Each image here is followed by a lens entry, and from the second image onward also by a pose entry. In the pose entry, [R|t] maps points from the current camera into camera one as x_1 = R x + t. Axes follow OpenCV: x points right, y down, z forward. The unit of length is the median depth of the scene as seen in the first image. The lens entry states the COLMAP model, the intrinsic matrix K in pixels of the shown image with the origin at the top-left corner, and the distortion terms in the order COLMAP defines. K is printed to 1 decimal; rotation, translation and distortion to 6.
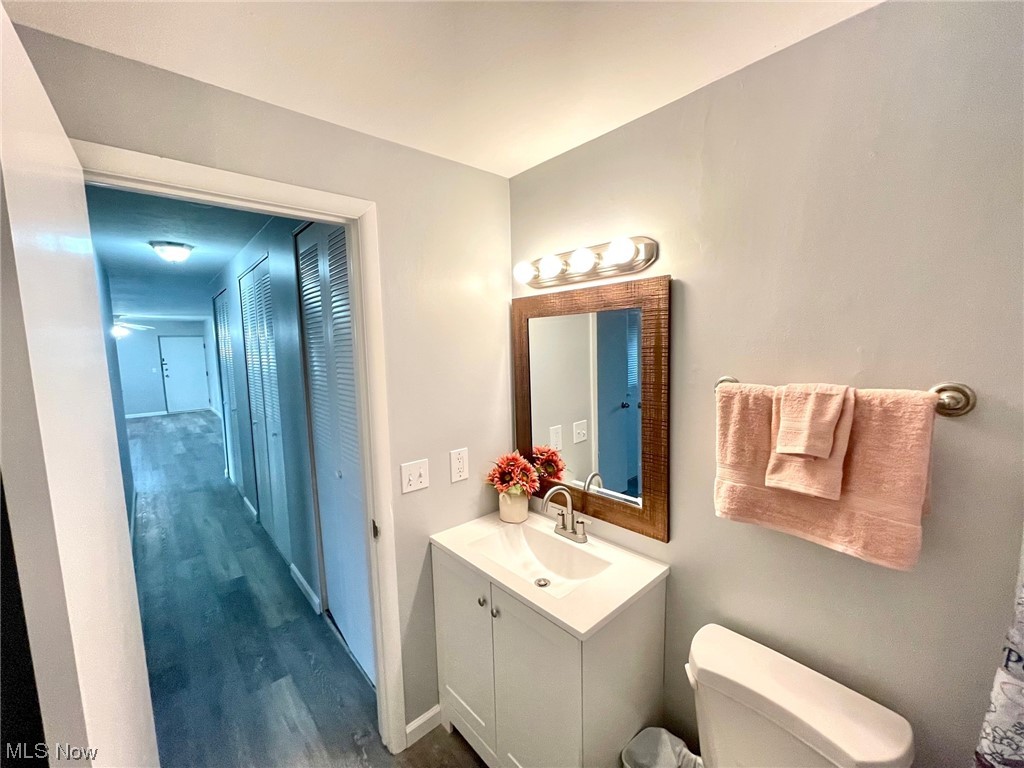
lens RADIAL K [[411.2, 0, 509.3], [0, 411.2, 385.6], [0, 0, 1]] dist [-0.001672, 0.000712]
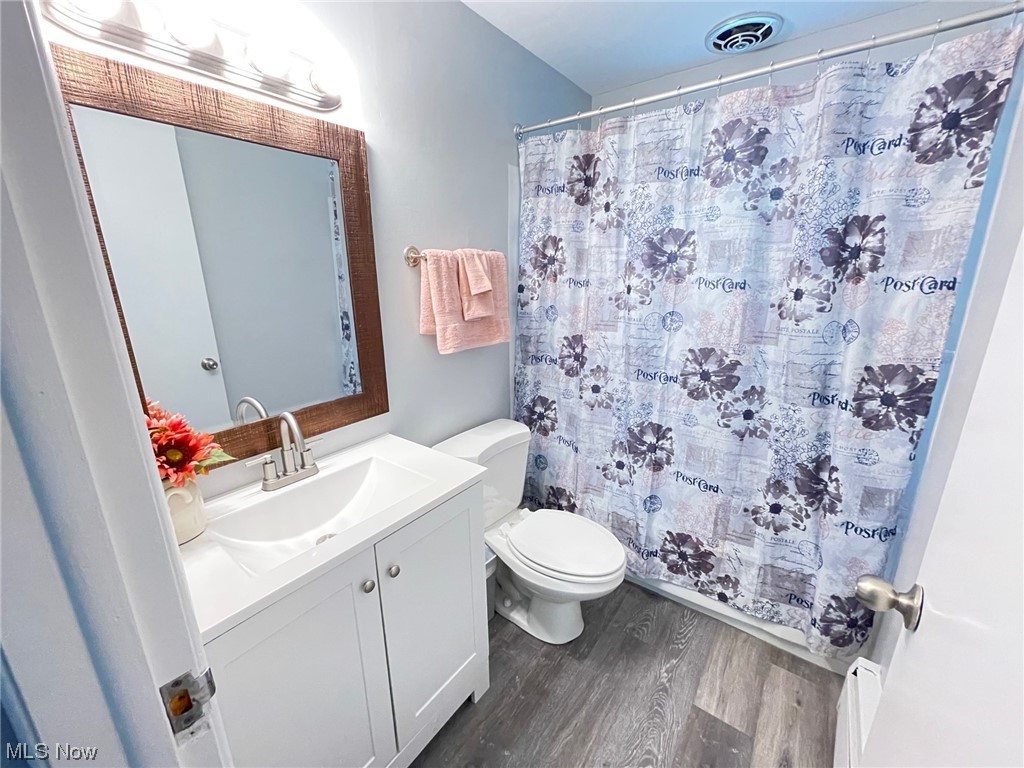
lens RADIAL K [[411.2, 0, 509.3], [0, 411.2, 385.6], [0, 0, 1]] dist [-0.001672, 0.000712]
pose [[-0.198455, -0.230895, 0.952525, -0.834162], [0.110497, 0.960388, 0.255822, 0.101121], [-0.973861, 0.156020, -0.165080, 1.066978]]
